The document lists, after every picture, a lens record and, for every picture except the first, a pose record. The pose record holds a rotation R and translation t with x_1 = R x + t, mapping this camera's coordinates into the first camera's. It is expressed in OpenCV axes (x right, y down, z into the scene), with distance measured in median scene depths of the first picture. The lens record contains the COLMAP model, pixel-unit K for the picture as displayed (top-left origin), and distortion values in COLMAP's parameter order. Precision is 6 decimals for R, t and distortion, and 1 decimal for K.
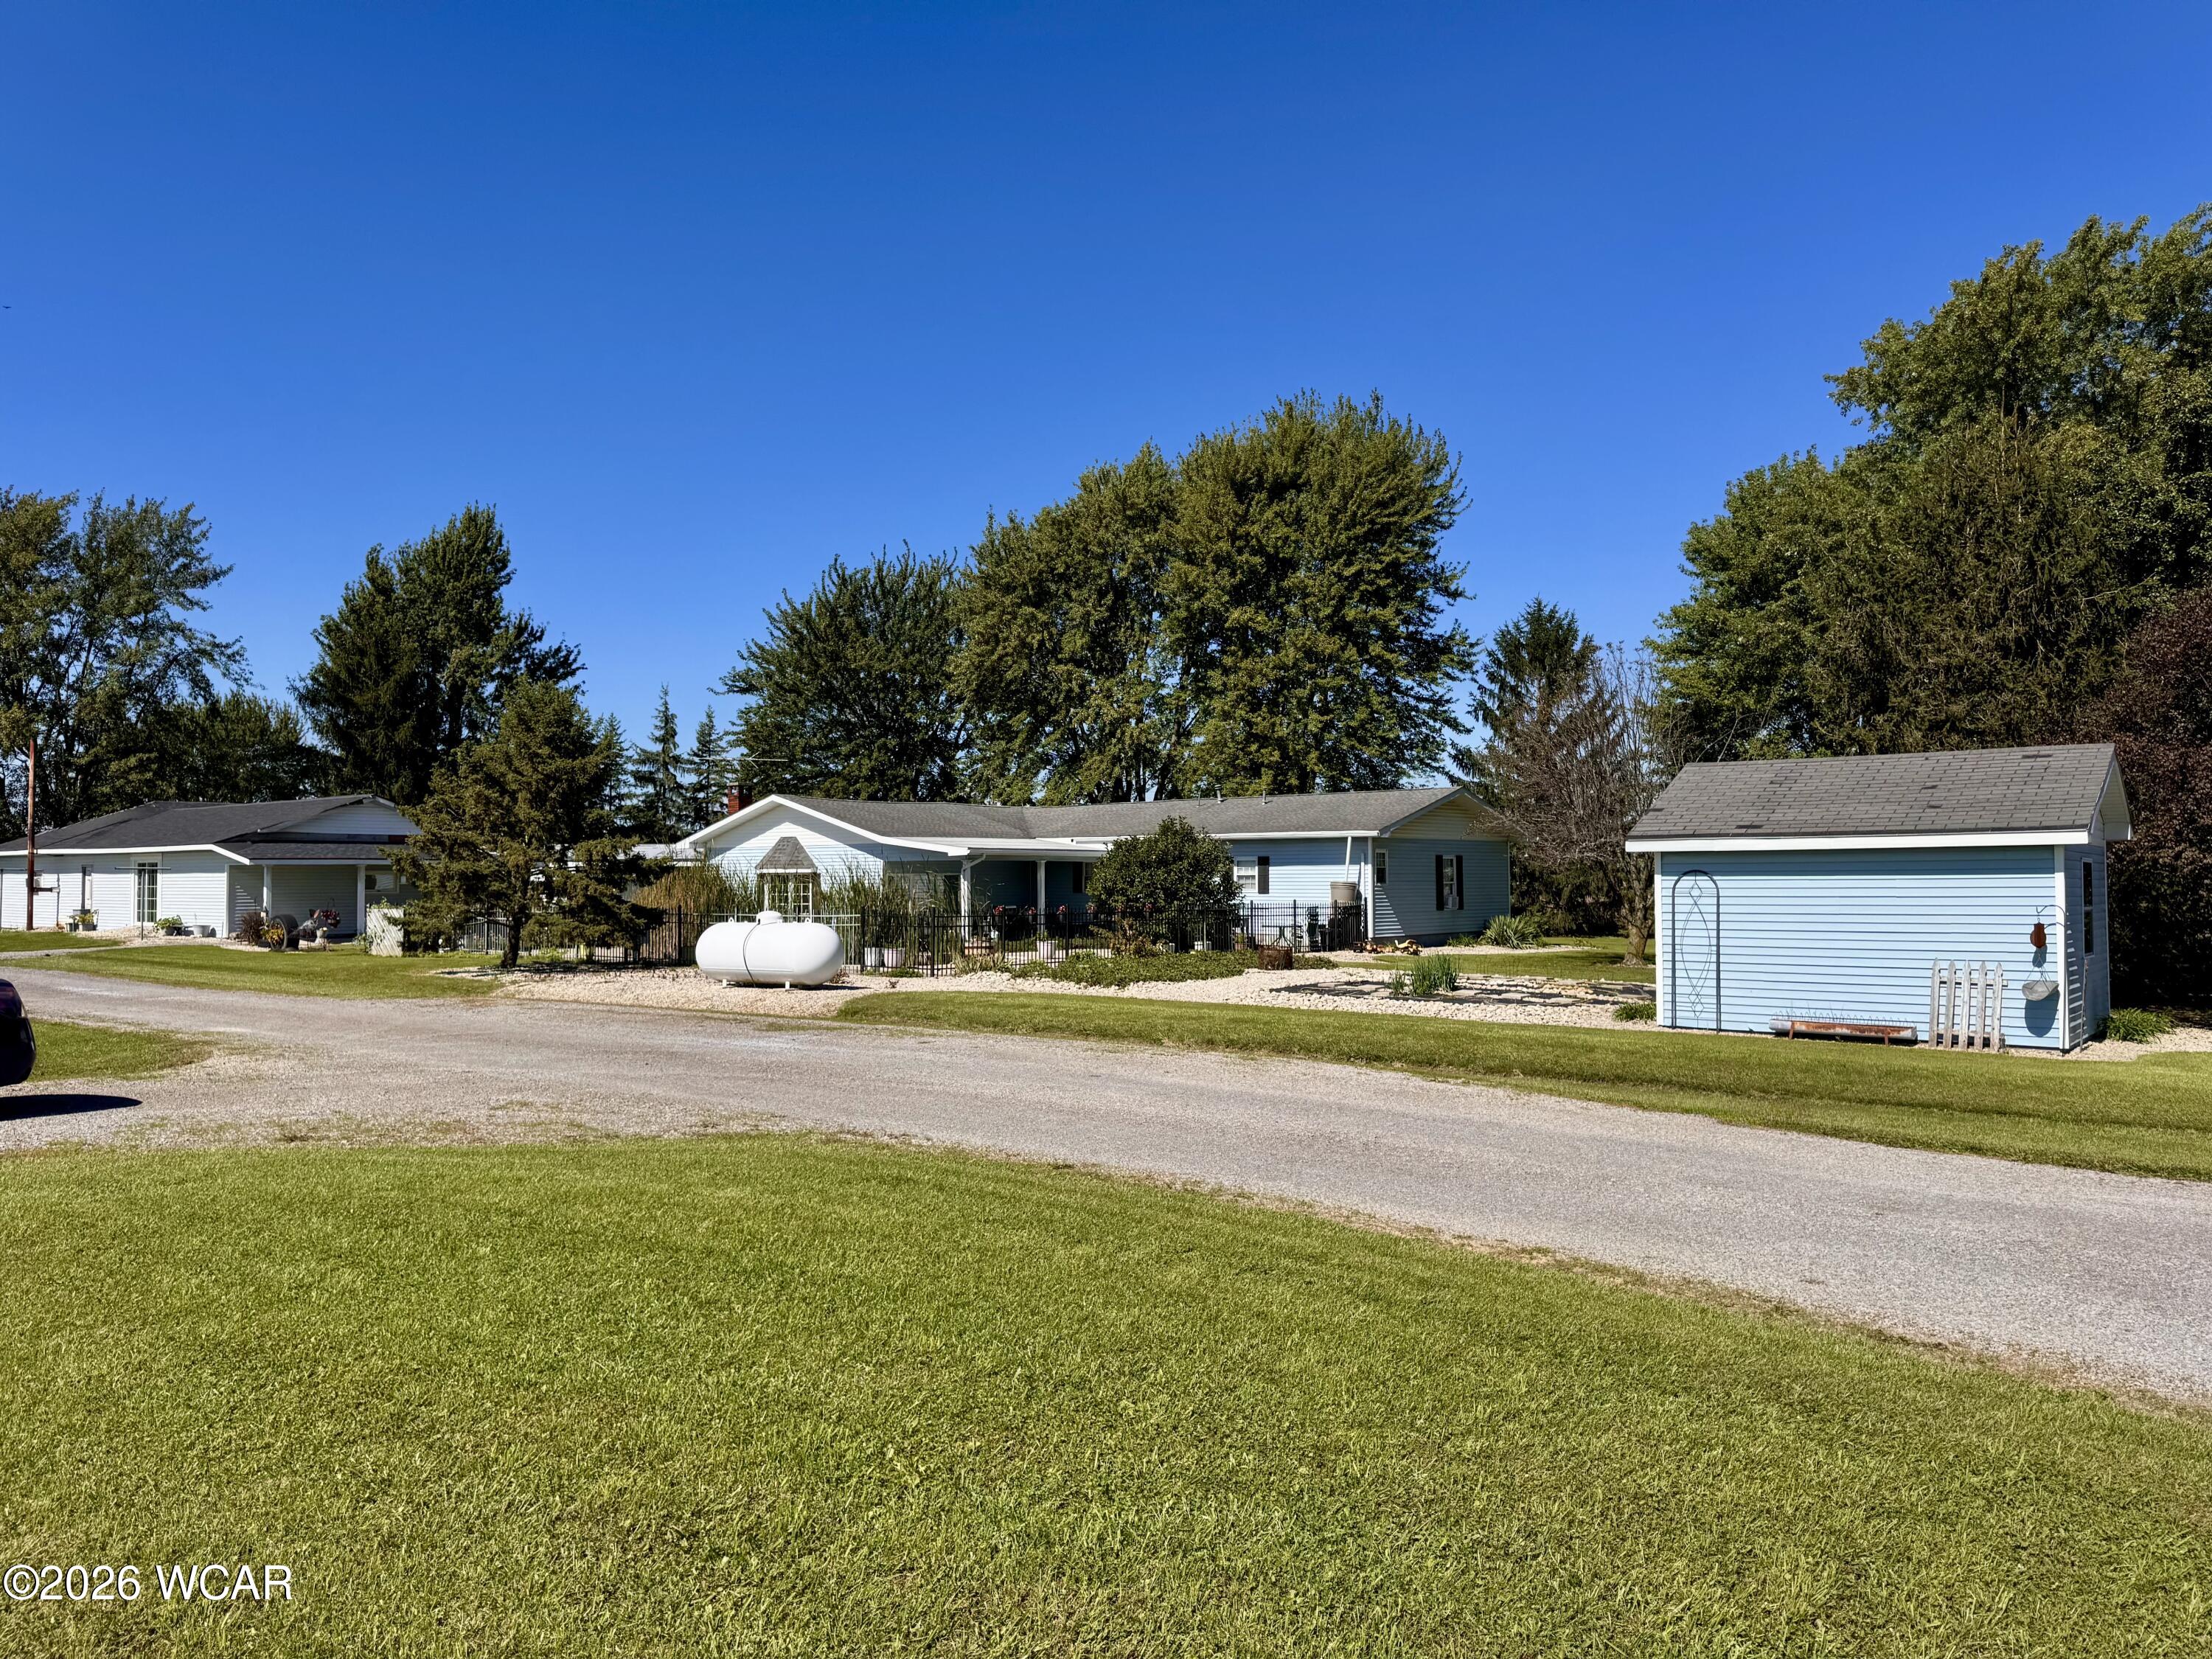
lens RADIAL K [[1526.5, 0, 1106.0], [0, 1526.5, 829.5], [0, 0, 1]] dist [0.007390, -0.004277]
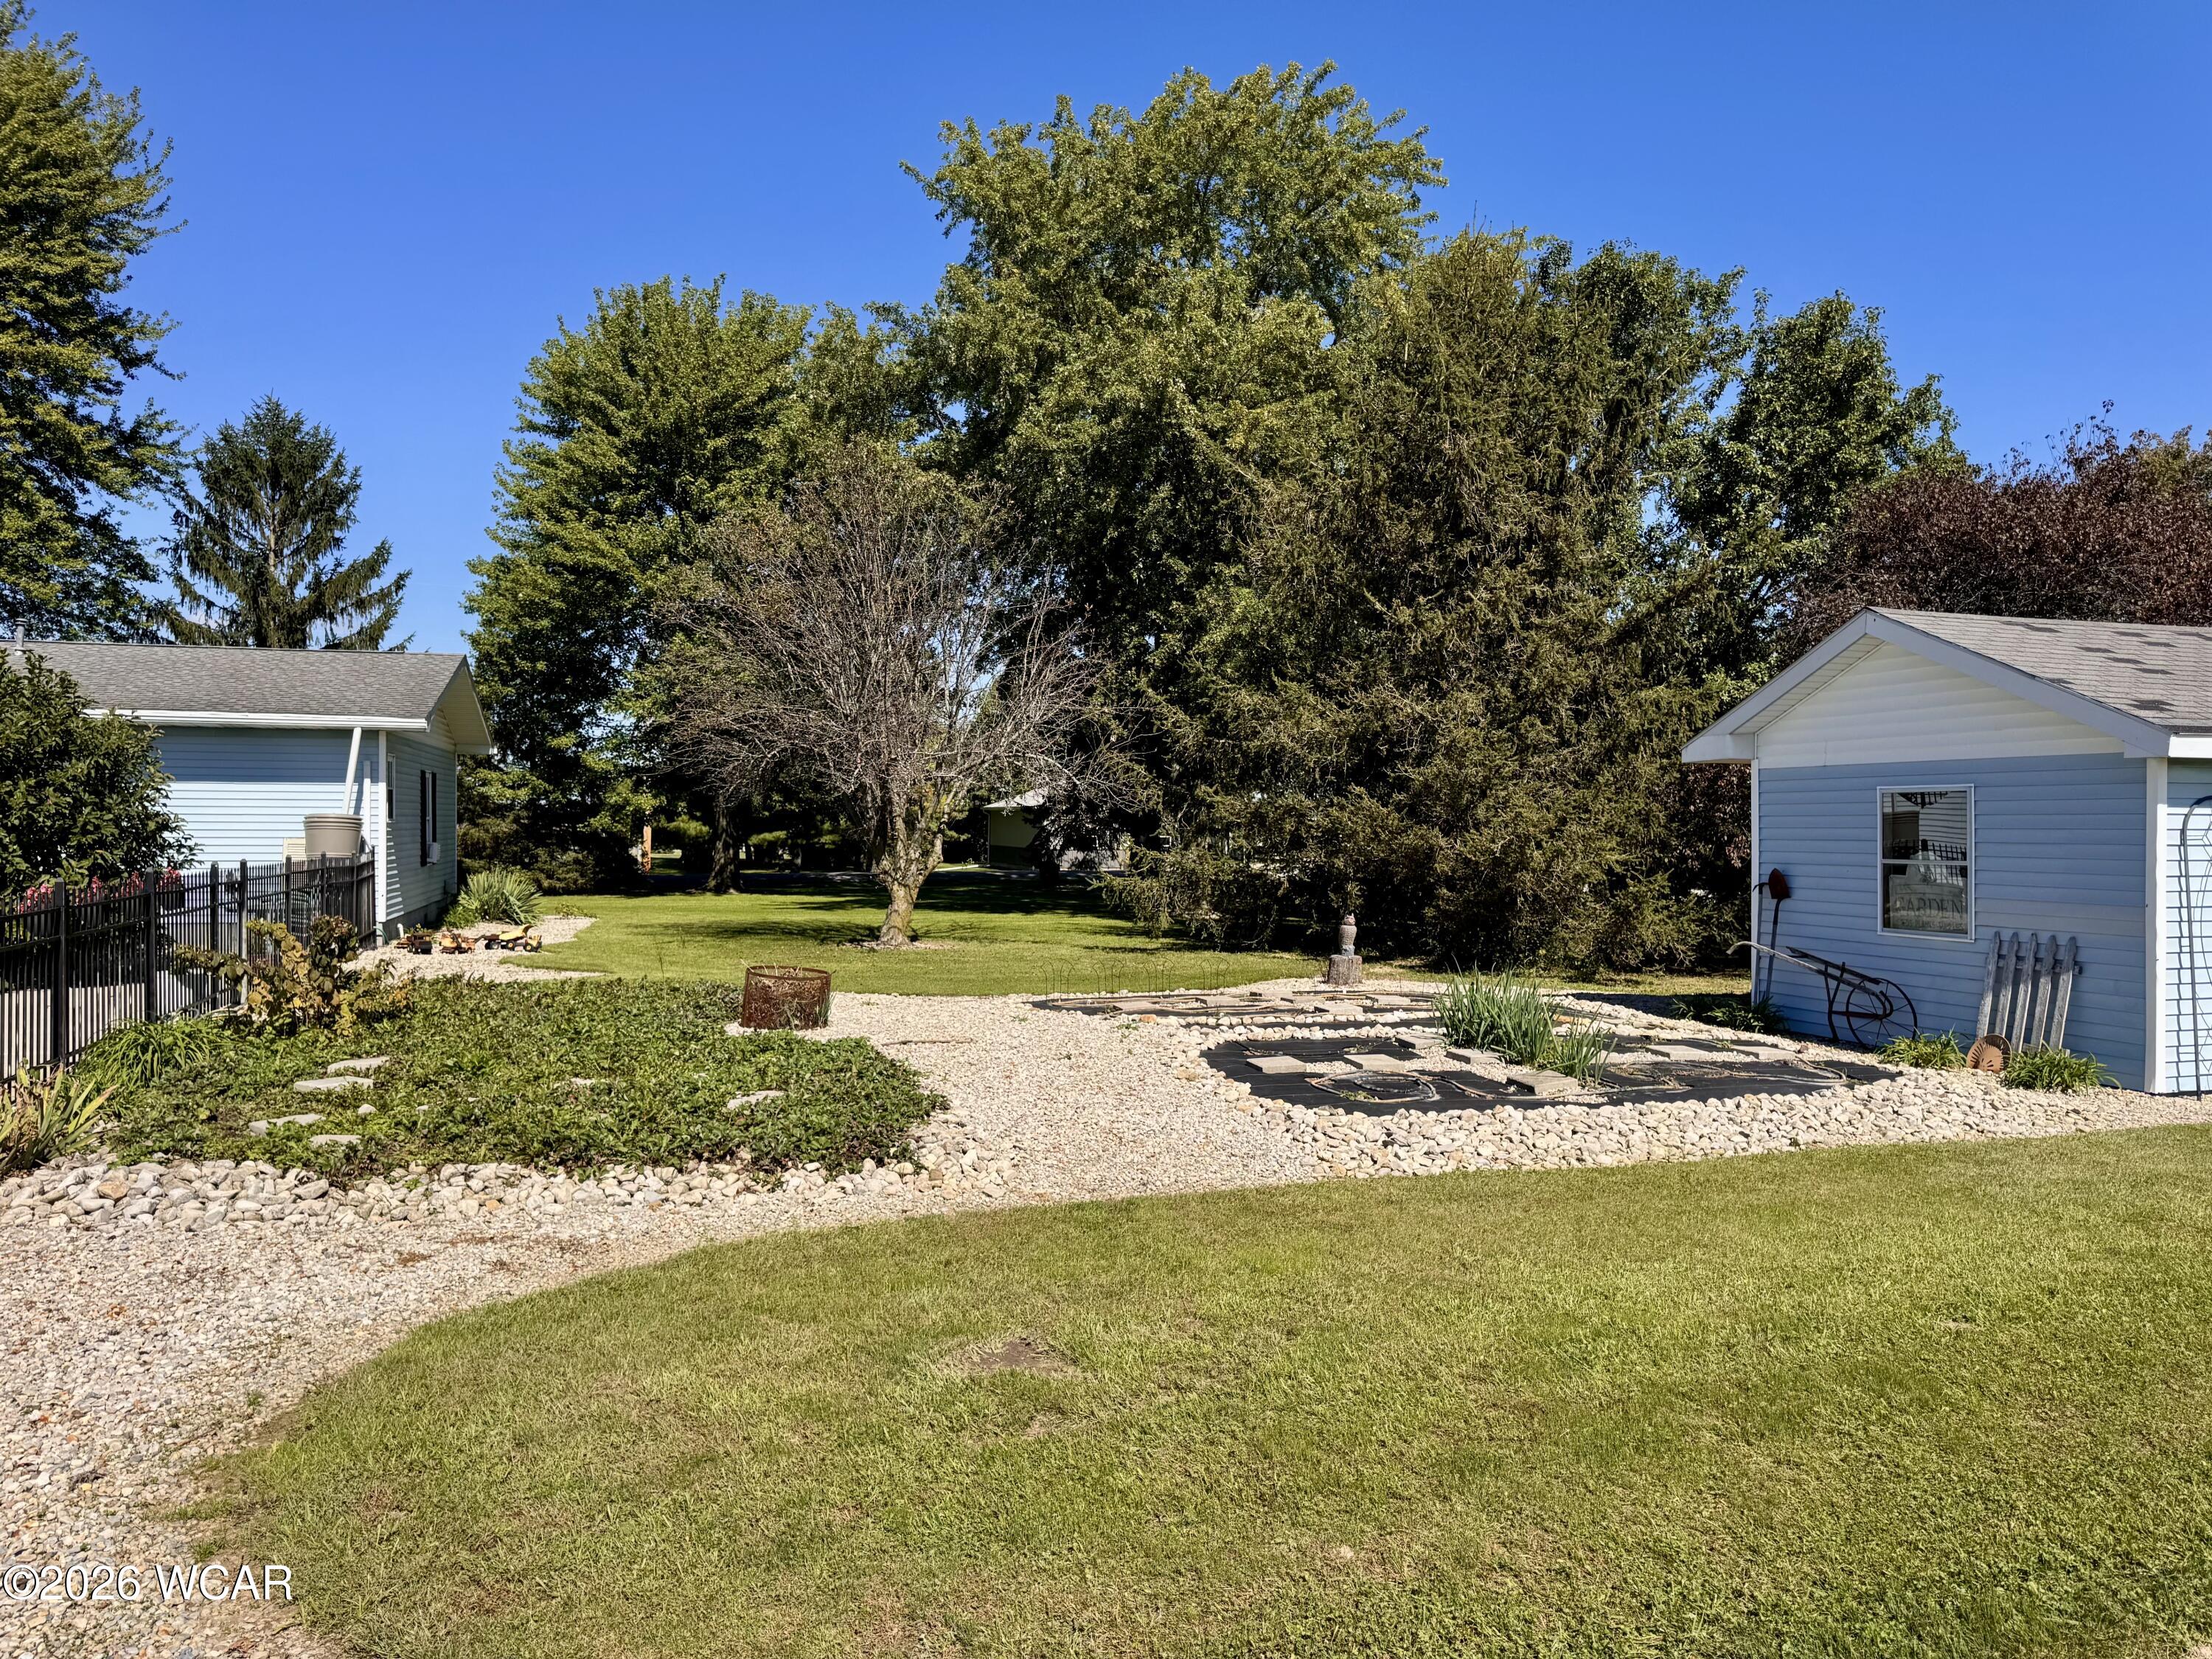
lens RADIAL K [[1526.5, 0, 1106.0], [0, 1526.5, 829.5], [0, 0, 1]] dist [0.007390, -0.004277]
pose [[0.551962, -0.009908, 0.833811, -0.133690], [-0.028131, 0.999139, 0.030495, 0.015928], [-0.833395, -0.040288, 0.551208, 0.498260]]
